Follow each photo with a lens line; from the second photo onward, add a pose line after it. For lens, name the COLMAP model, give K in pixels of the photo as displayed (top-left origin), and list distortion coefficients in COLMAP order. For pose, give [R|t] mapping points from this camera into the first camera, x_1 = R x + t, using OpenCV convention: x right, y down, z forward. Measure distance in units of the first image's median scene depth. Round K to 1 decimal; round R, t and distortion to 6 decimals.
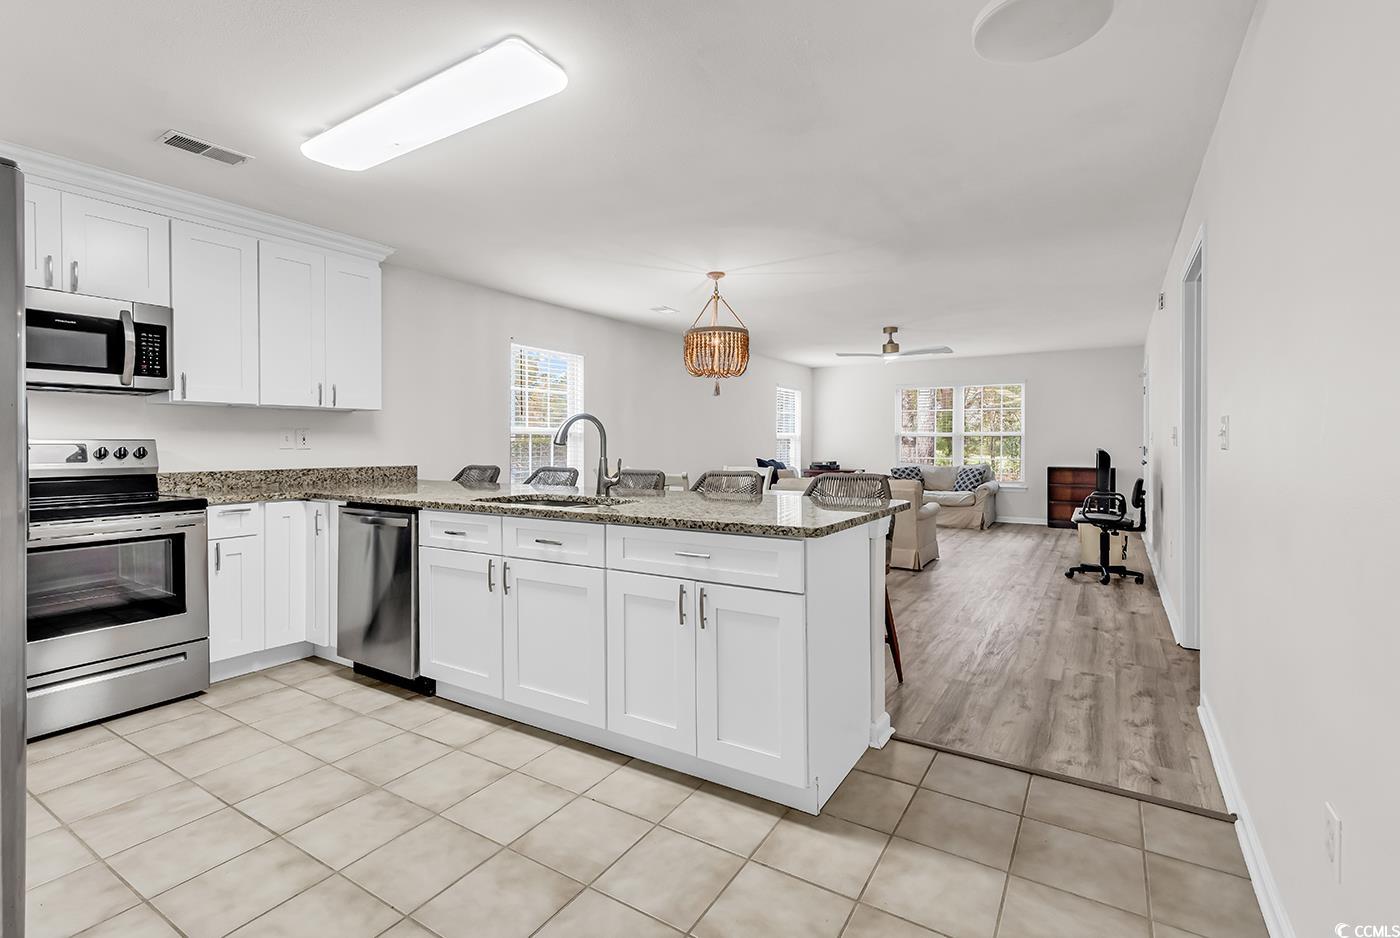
lens RADIAL K [[634.9, 0, 674.4], [0, 634.9, 444.9], [0, 0, 1]] dist [0.001884, -0.000275]
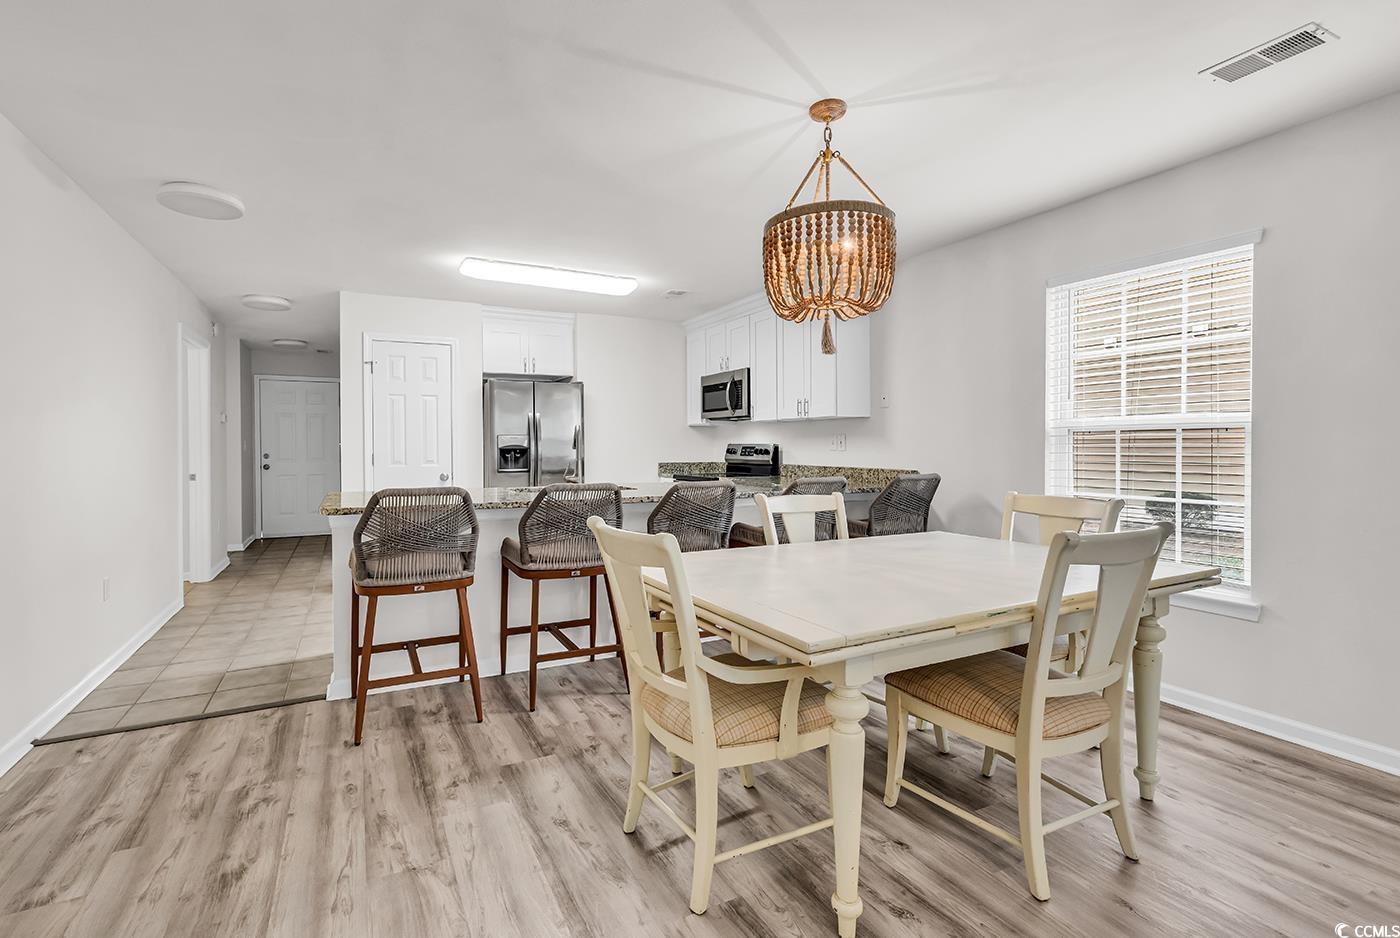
lens RADIAL K [[634.9, 0, 658.8], [0, 634.9, 455.8], [0, 0, 1]] dist [0.001884, -0.000275]
pose [[-0.494568, 0.017185, -0.868969, 0.798885], [-0.000444, 0.999799, 0.020026, -0.010674], [0.869139, 0.010290, -0.494461, 1.599545]]
